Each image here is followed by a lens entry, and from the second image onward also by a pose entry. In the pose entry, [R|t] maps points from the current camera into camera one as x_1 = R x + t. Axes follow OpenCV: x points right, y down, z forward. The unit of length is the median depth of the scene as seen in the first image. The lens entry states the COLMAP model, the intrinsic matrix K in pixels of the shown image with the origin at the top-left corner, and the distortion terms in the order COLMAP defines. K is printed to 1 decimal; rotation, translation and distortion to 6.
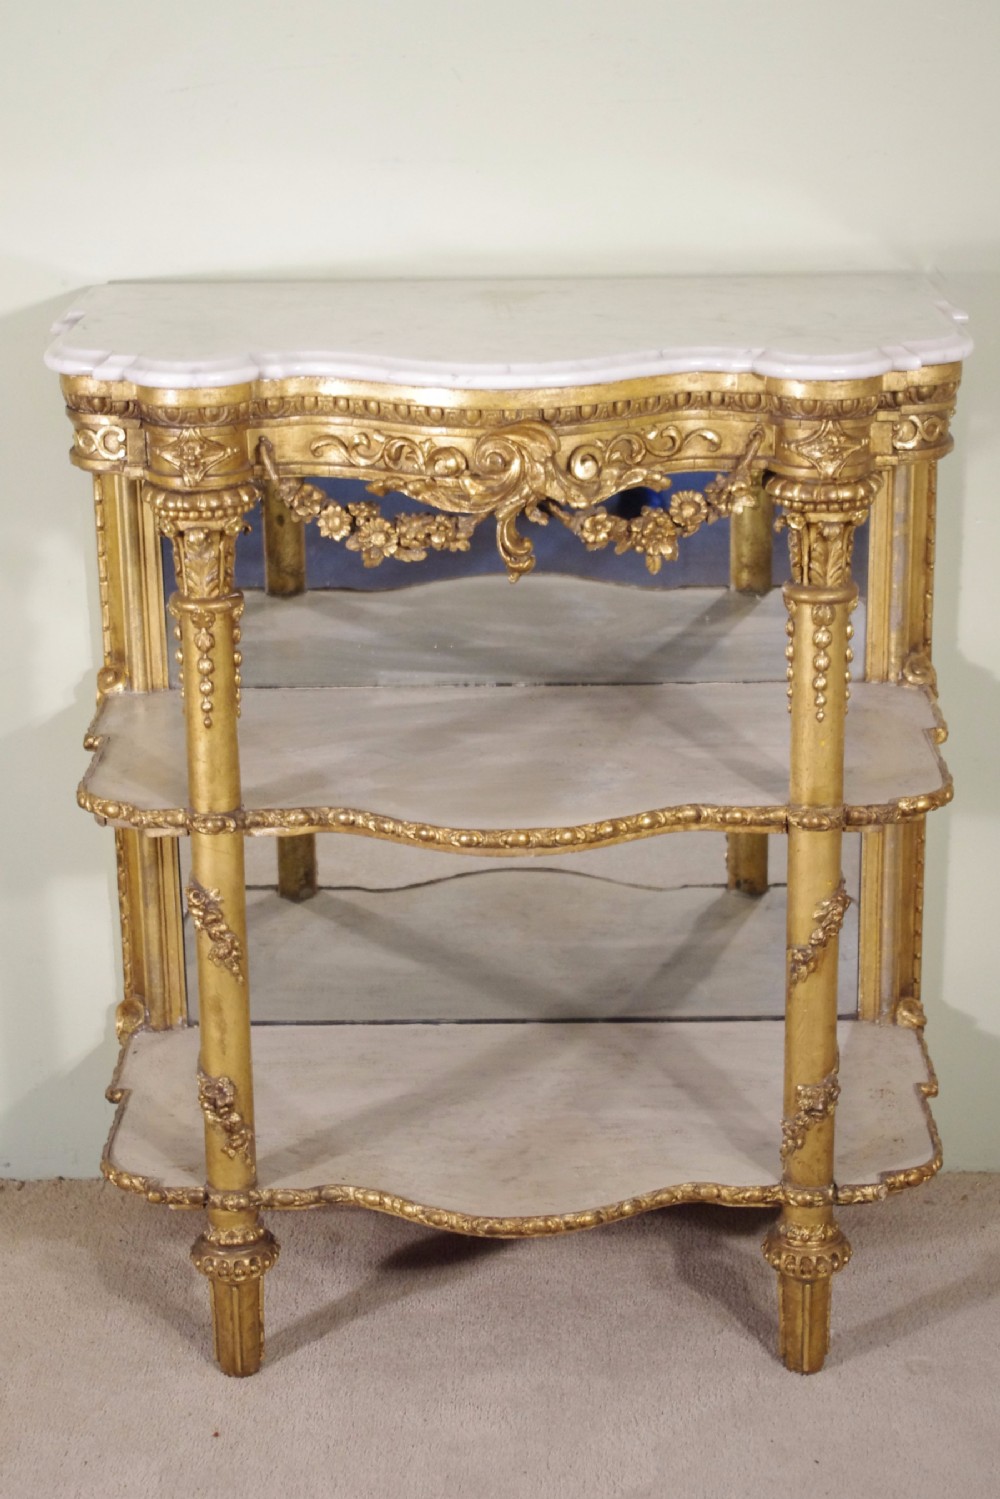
lens RADIAL K [[2898.4, 0, 501.7], [0, 2898.4, 742.0], [0, 0, 1]] dist [-0.009182, 0.000000]
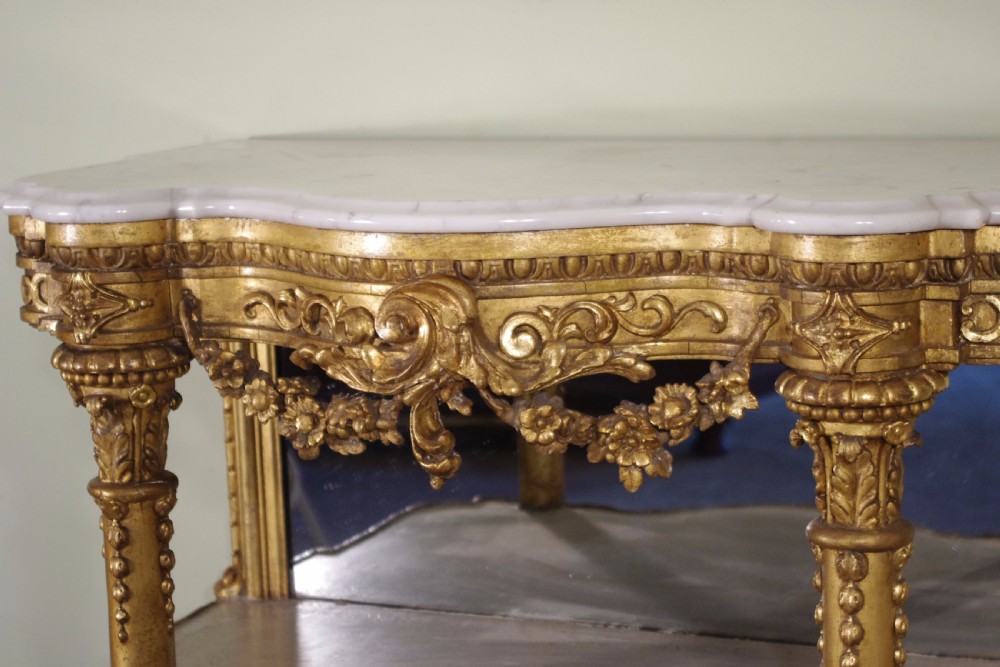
lens RADIAL K [[2315.0, 0, 497.0], [0, 2315.0, 326.9], [0, 0, 1]] dist [0.009361, 0.000000]
pose [[0.919806, 0.043425, -0.389964, 0.251586], [-0.098136, 0.987730, -0.121483, -0.024140], [0.379904, 0.150010, 0.912782, 0.435889]]
